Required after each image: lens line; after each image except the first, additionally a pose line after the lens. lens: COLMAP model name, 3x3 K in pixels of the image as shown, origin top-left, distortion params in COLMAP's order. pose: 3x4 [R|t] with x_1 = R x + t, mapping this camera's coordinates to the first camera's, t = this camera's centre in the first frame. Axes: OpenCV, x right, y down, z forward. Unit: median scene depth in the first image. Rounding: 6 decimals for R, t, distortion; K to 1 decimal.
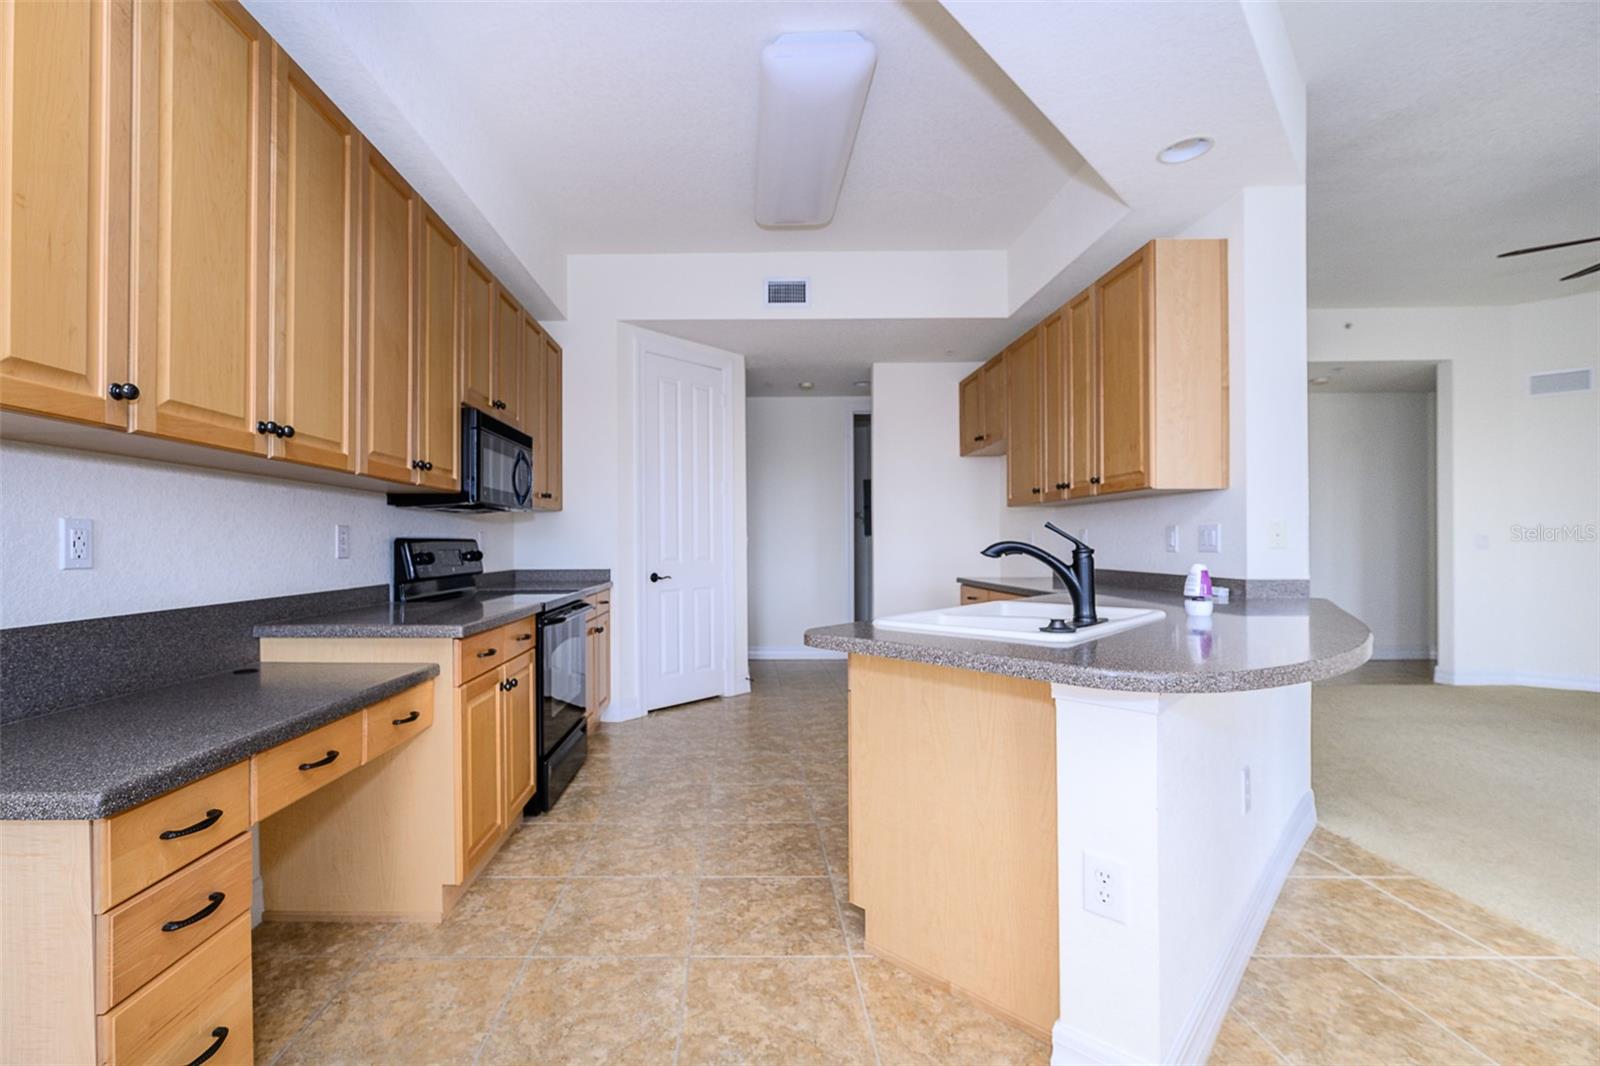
lens RADIAL K [[683.6, 0, 718.0], [0, 683.6, 538.1], [0, 0, 1]] dist [-0.002691, -0.000344]
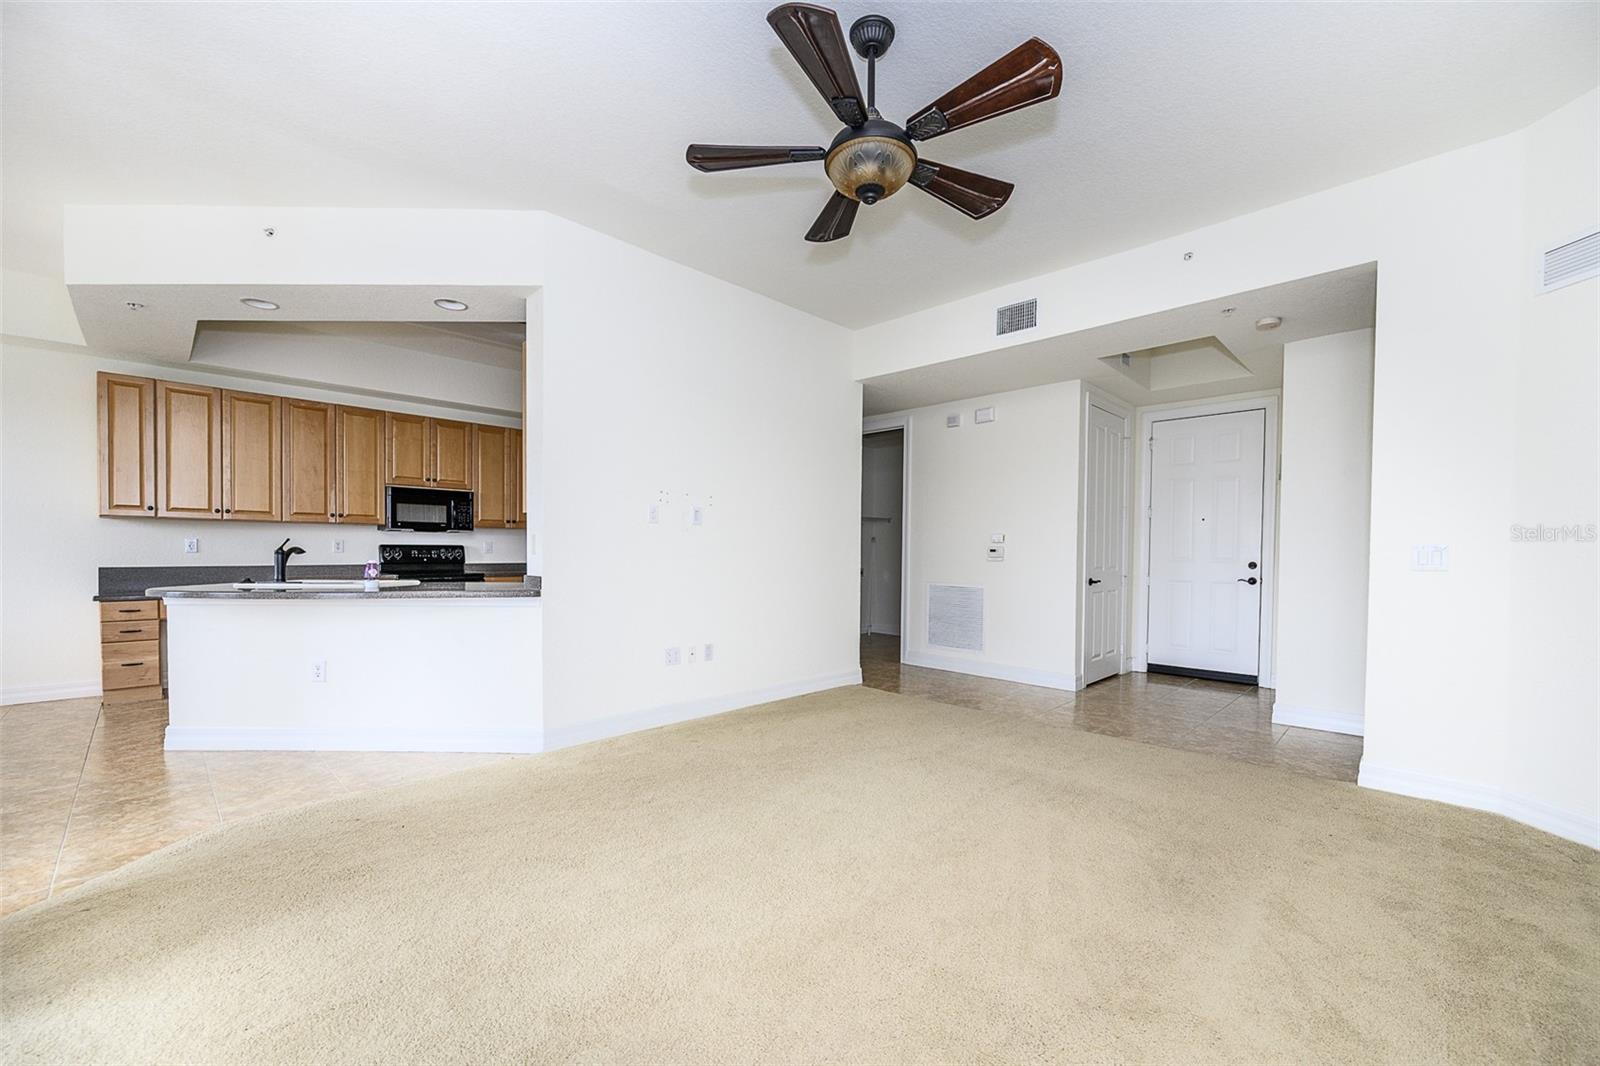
lens RADIAL K [[647.0, 0, 805.7], [0, 647.0, 568.4], [0, 0, 1]] dist [-0.007828, -0.000319]
pose [[0.731094, 0.026882, -0.681747, 2.113075], [-0.004787, 0.999401, 0.034274, -0.002889], [0.682260, -0.021794, 0.730785, 0.397869]]
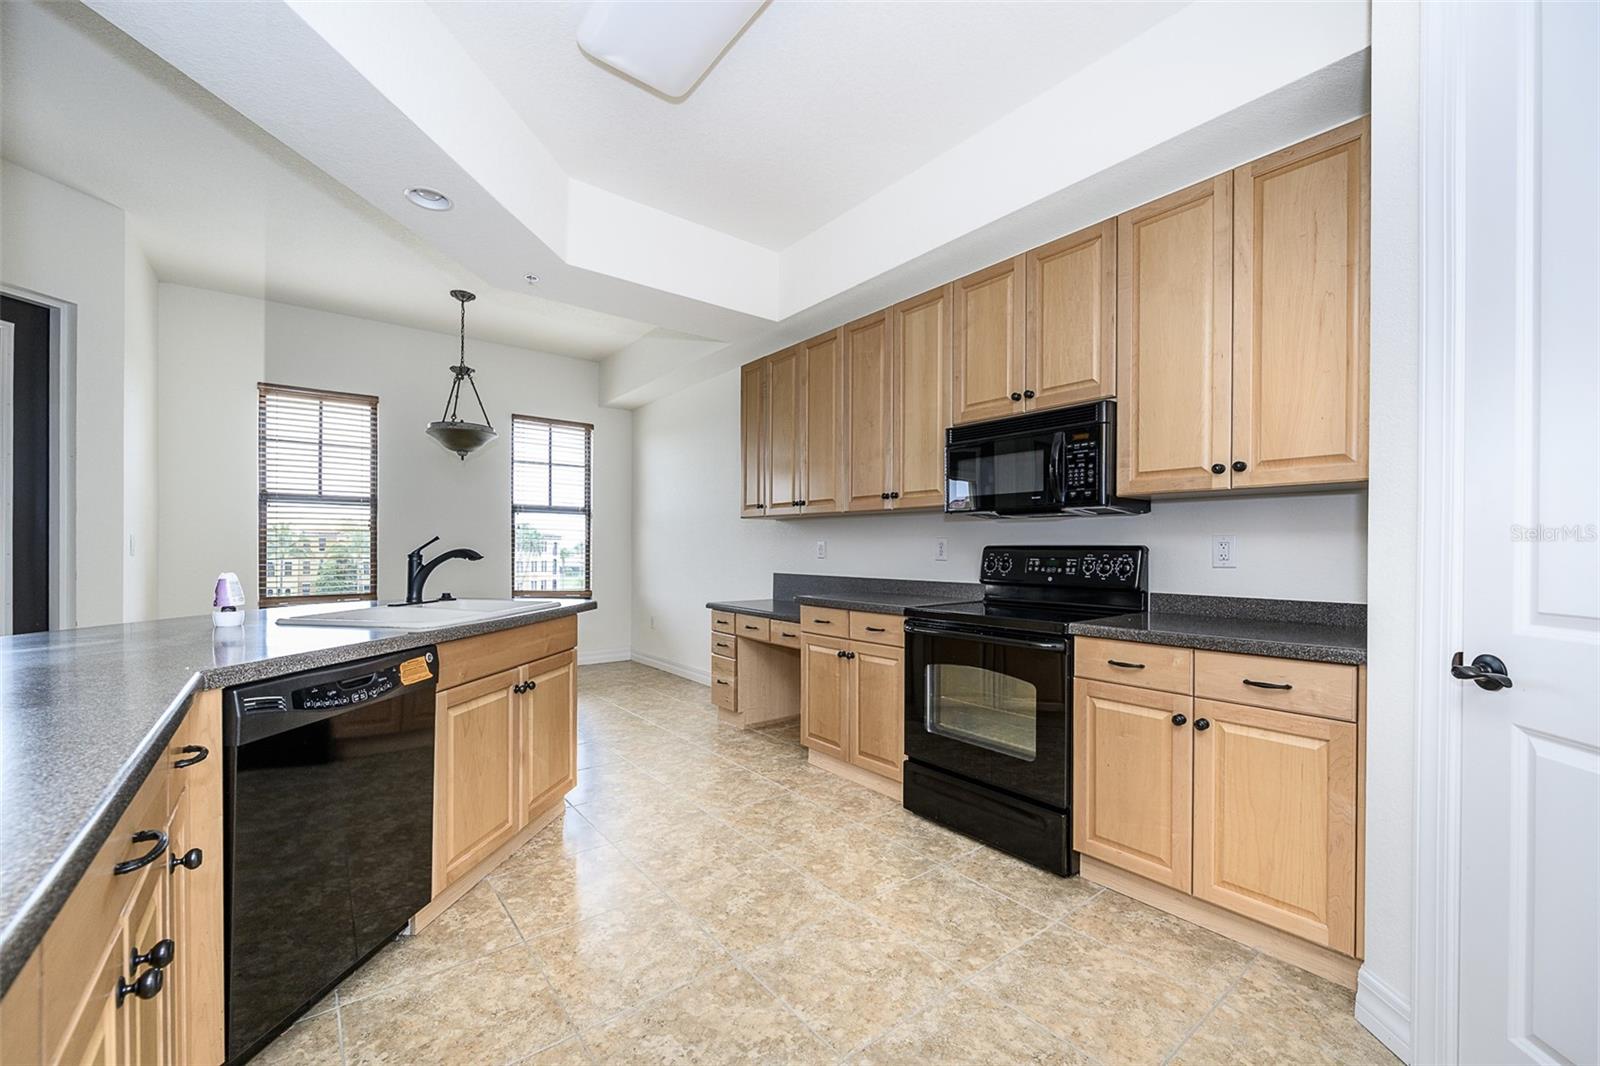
lens RADIAL K [[664.2, 0, 807.2], [0, 664.2, 550.2], [0, 0, 1]] dist [-0.006383, -0.000497]
pose [[-0.765199, 0.001266, -0.643793, 0.528666], [0.002530, 0.999996, -0.001040, 0.006928], [0.643789, -0.002424, -0.765199, 1.734009]]
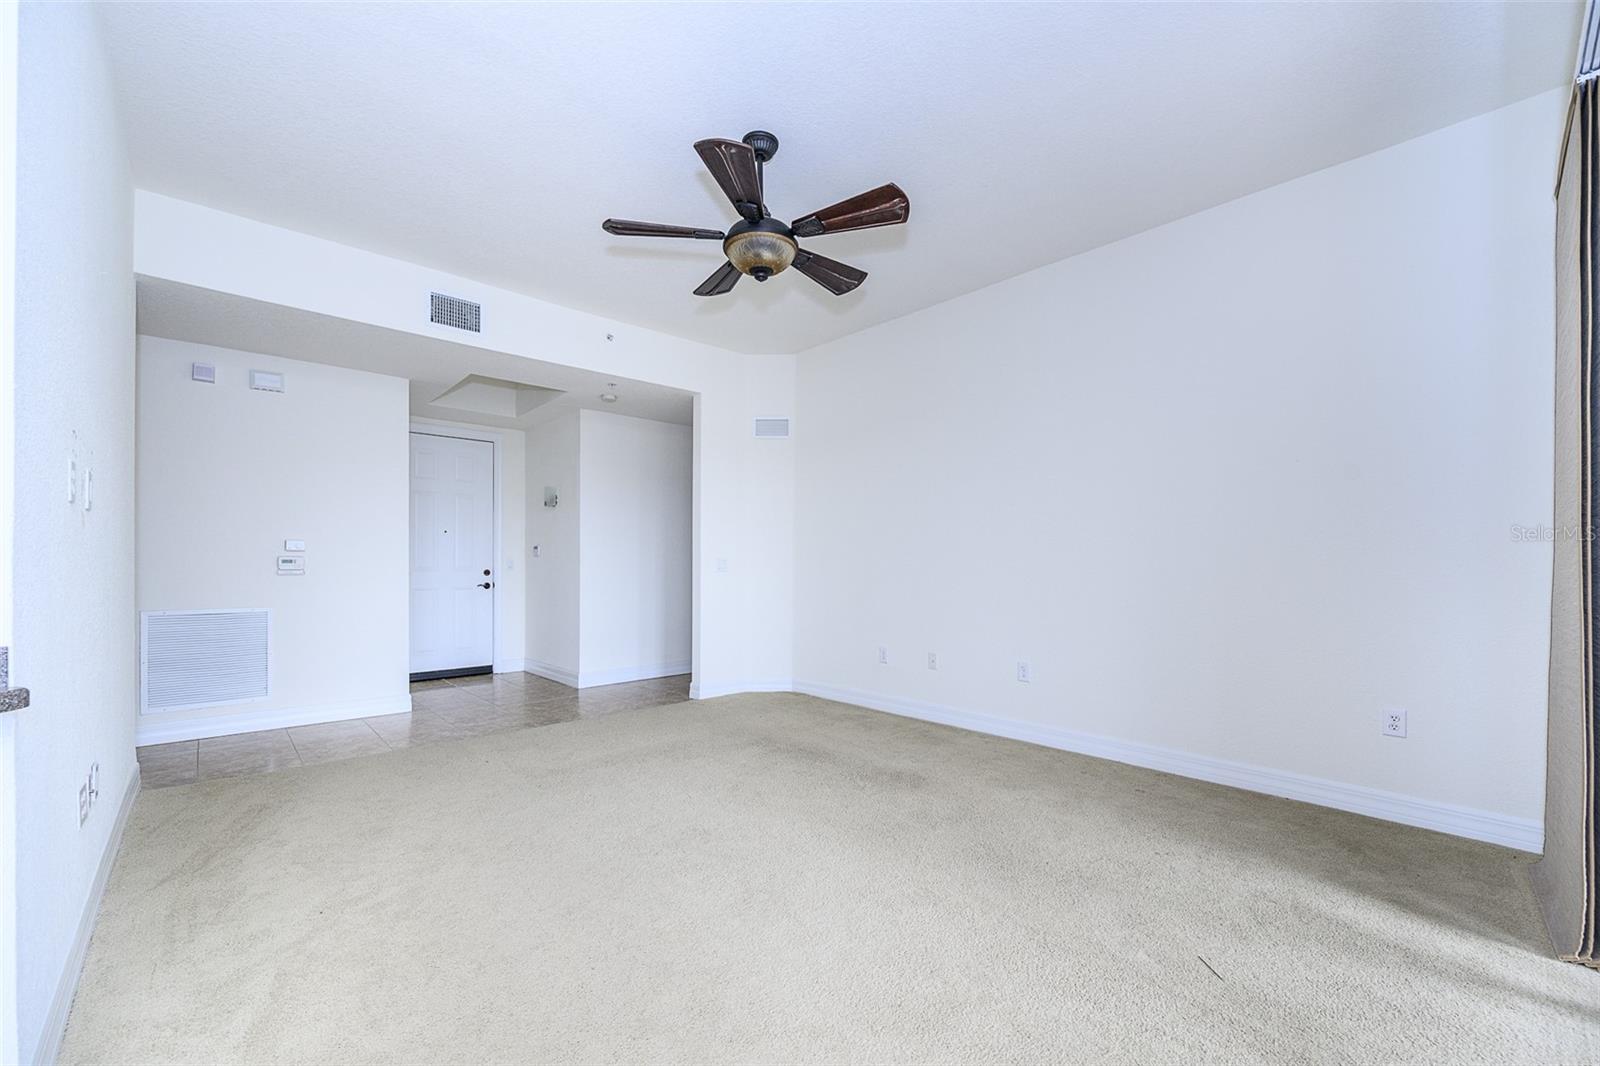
lens RADIAL K [[647.0, 0, 805.7], [0, 647.0, 568.4], [0, 0, 1]] dist [-0.007828, -0.000319]
pose [[0.713028, -0.002469, 0.701131, 0.951526], [-0.008155, 0.999897, 0.011815, -0.002990], [-0.701088, -0.014142, 0.712935, 0.294905]]
